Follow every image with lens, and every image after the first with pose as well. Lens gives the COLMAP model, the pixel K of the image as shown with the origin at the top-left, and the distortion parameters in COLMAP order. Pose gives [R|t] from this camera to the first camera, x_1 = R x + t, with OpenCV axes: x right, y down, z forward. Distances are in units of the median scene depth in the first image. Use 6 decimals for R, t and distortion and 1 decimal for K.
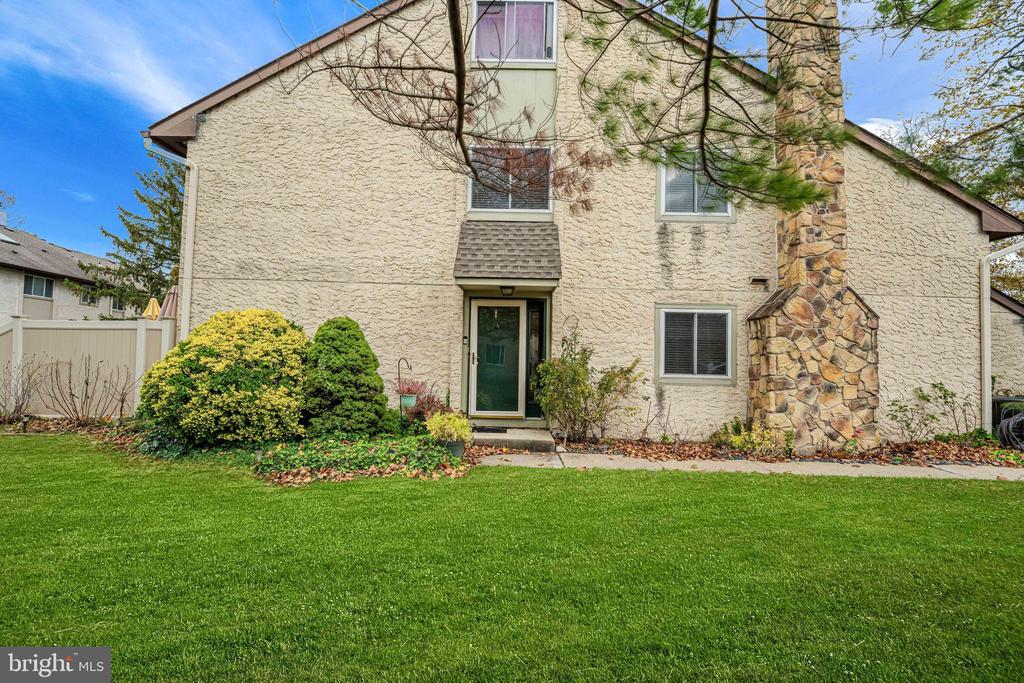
lens RADIAL K [[421.5, 0, 511.6], [0, 421.5, 343.1], [0, 0, 1]] dist [-0.009899, -0.000533]
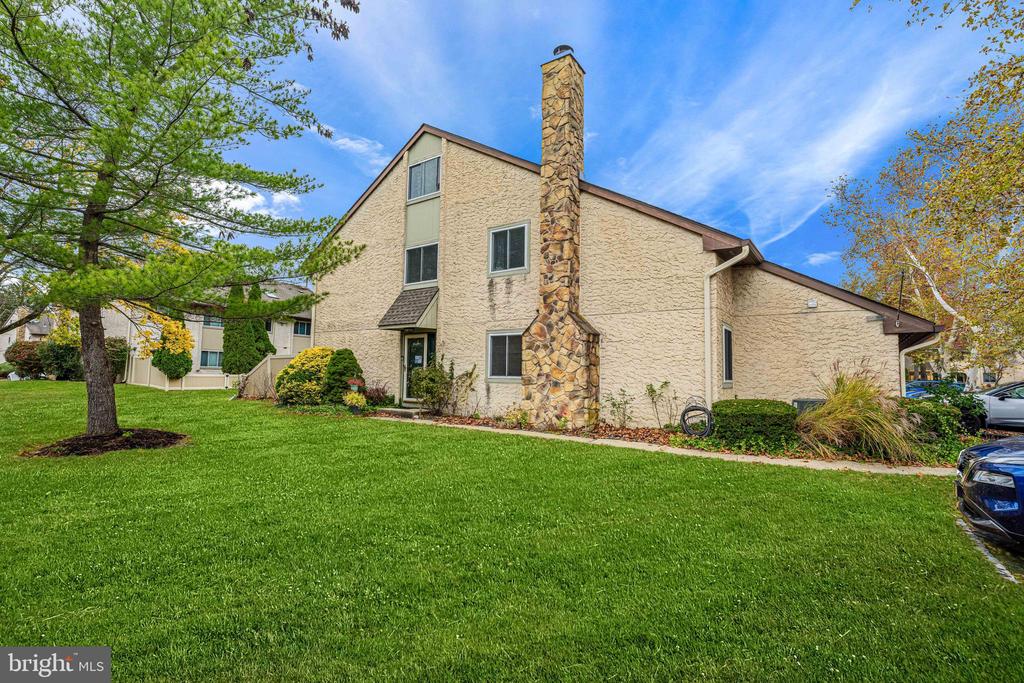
lens RADIAL K [[493.7, 0, 512.7], [0, 493.7, 339.9], [0, 0, 1]] dist [-0.002758, -0.000522]
pose [[0.813105, -0.052091, -0.579781, 1.556442], [0.024937, 0.998191, -0.054710, 0.044496], [0.581582, 0.030027, 0.812933, -0.454751]]
